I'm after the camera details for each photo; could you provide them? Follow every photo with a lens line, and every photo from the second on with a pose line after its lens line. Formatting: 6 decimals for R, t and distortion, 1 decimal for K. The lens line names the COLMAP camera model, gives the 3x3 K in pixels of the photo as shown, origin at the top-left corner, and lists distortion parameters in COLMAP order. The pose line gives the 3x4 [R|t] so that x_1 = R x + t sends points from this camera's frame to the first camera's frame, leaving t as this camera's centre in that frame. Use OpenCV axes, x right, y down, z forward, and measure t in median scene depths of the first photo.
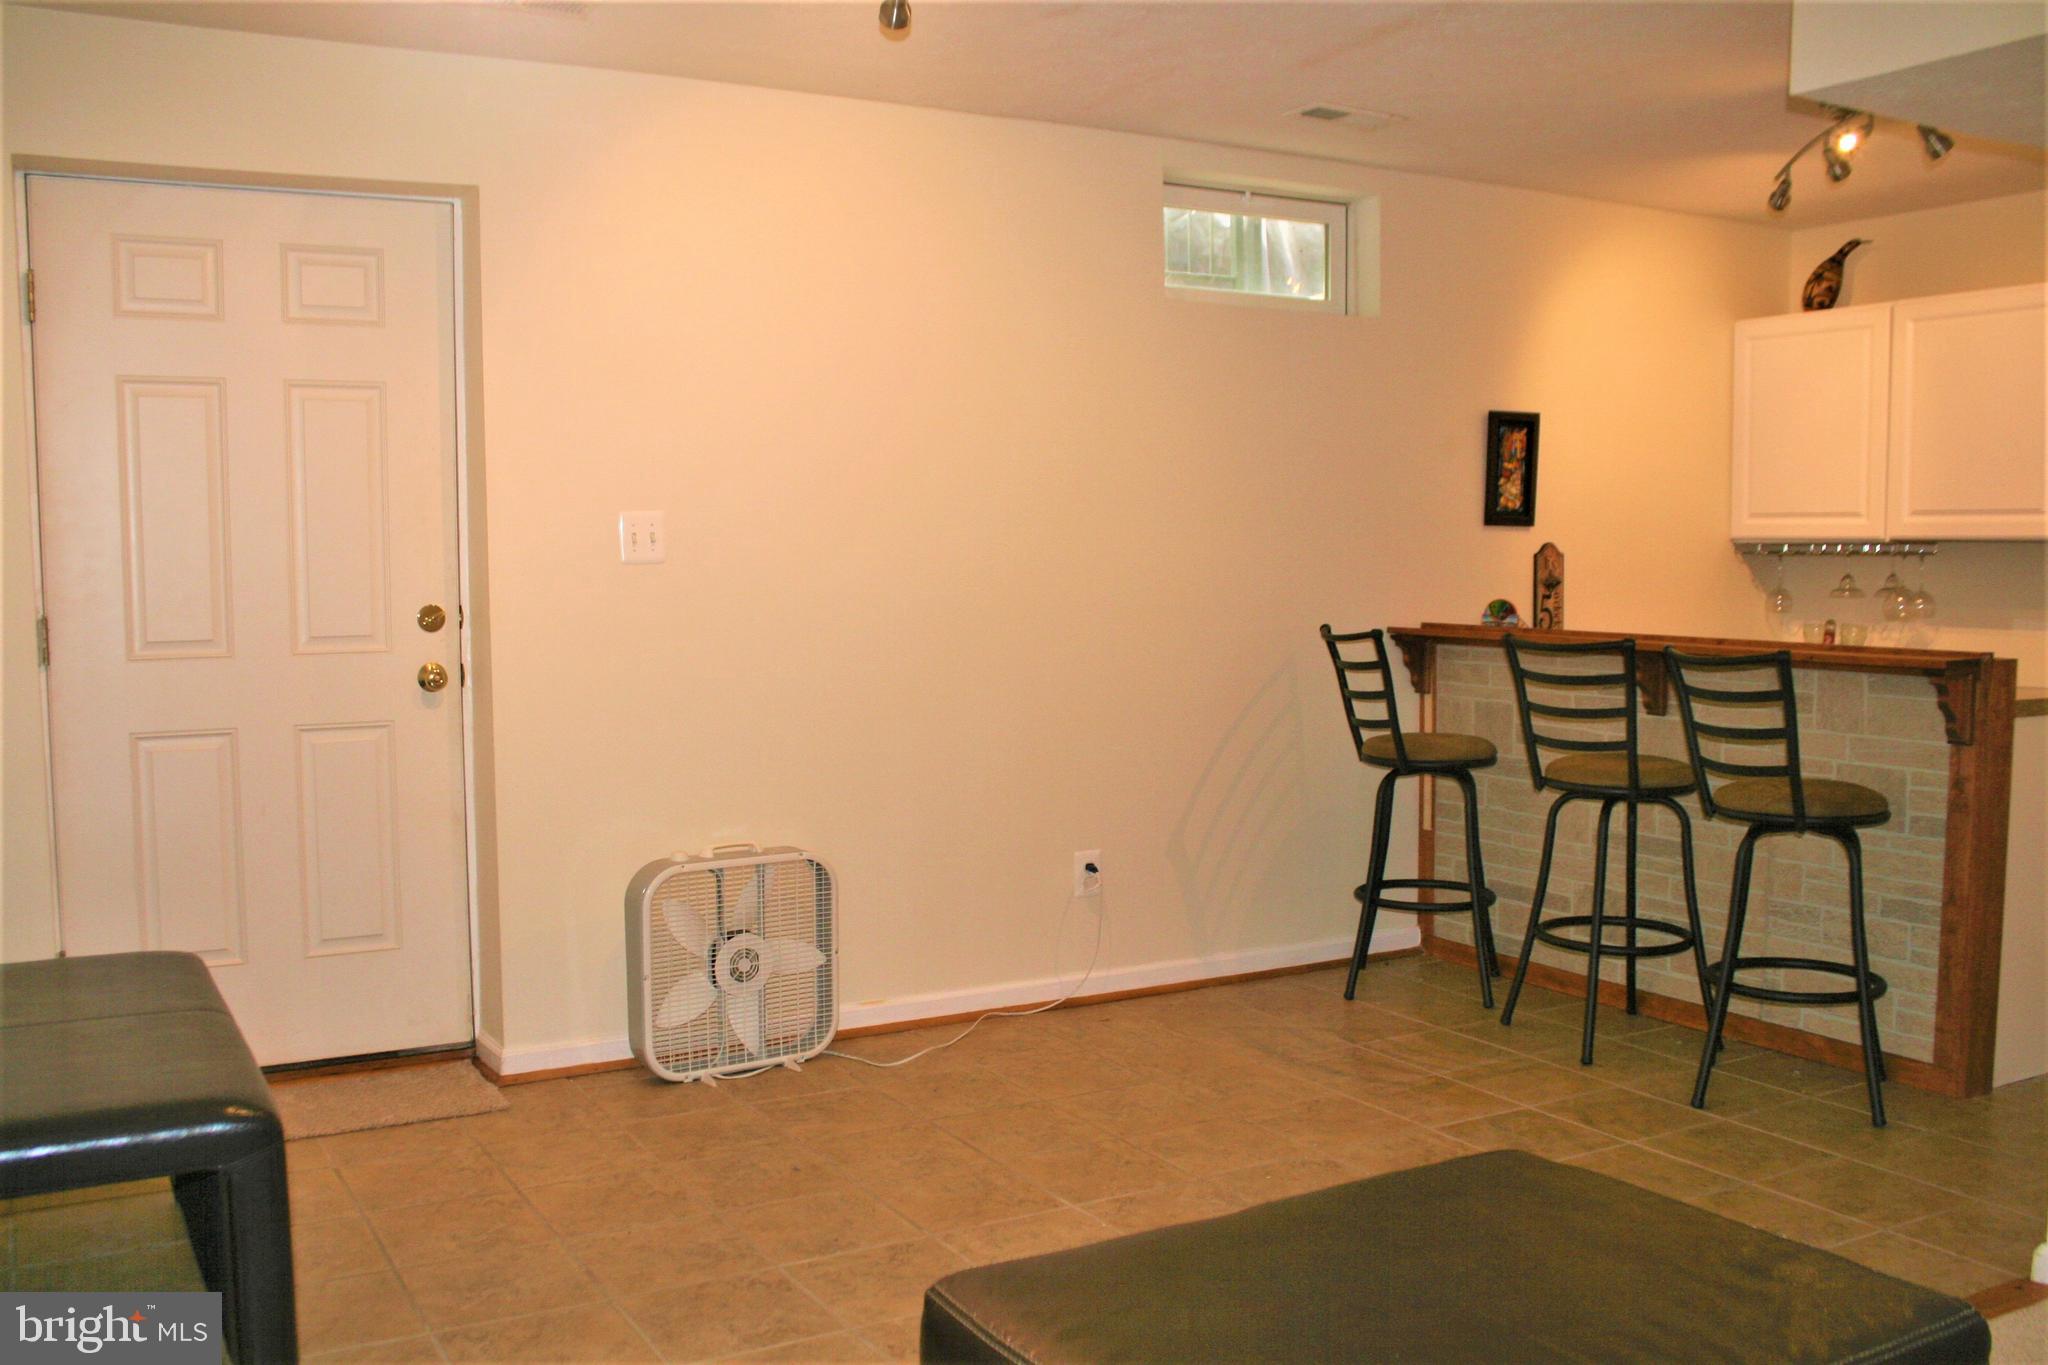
lens RADIAL K [[1701.2, 0, 1026.1], [0, 1701.2, 719.8], [0, 0, 1]] dist [-0.146915, -0.004587]
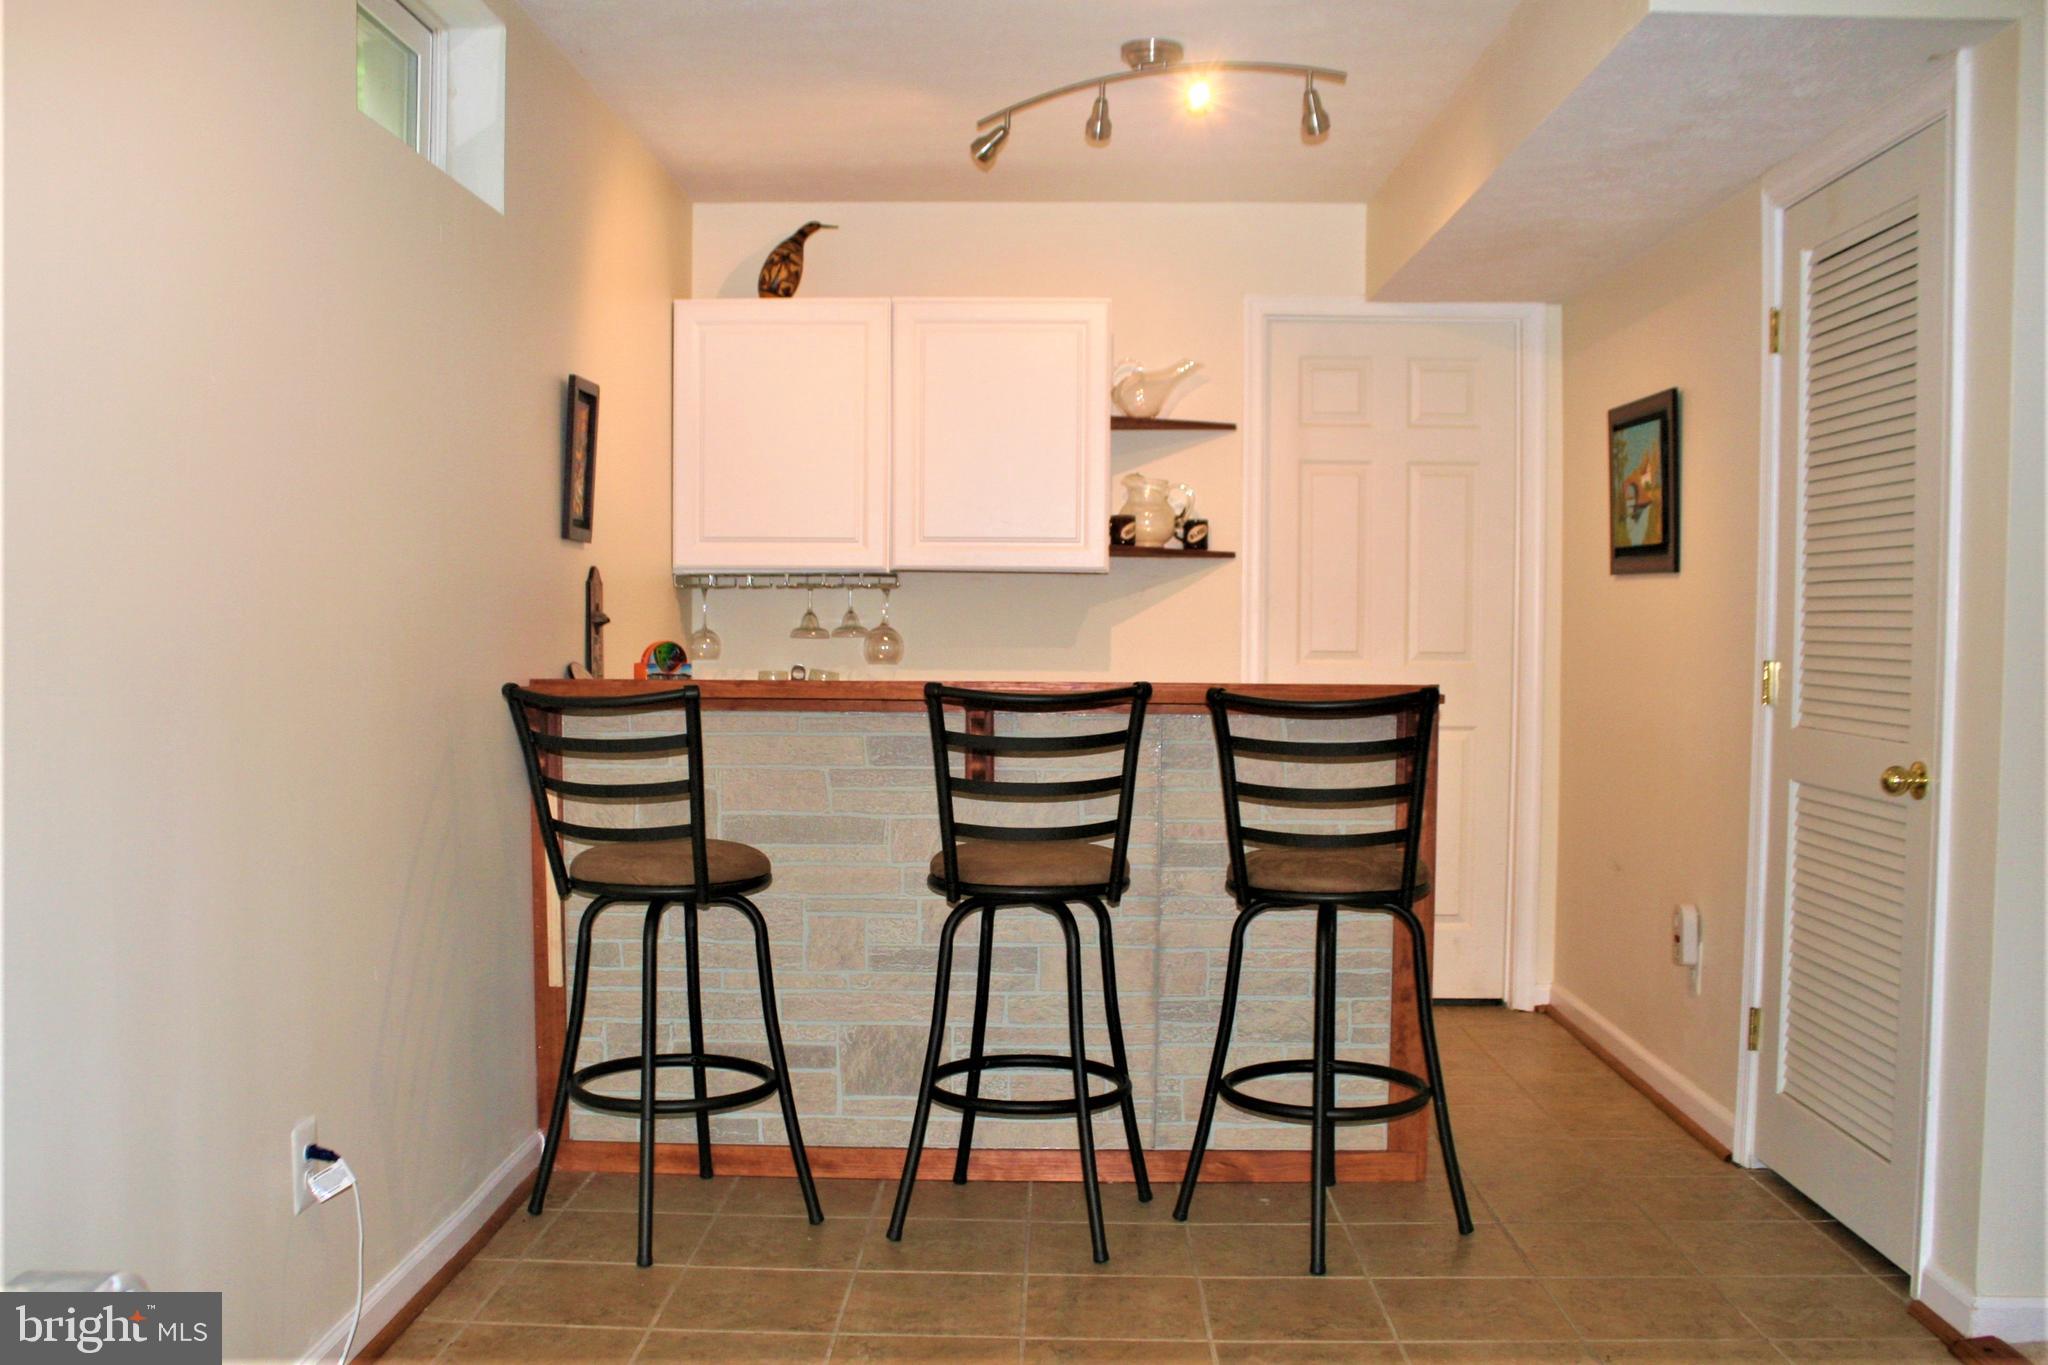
lens RADIAL K [[1790.6, 0, 1013.3], [0, 1790.6, 720.5], [0, 0, 1]] dist [-0.163726, 0.131742]
pose [[0.513418, -0.036939, 0.857343, -0.264216], [0.063511, 0.997969, 0.004965, -0.031073], [-0.855785, 0.051901, 0.514722, 0.460144]]
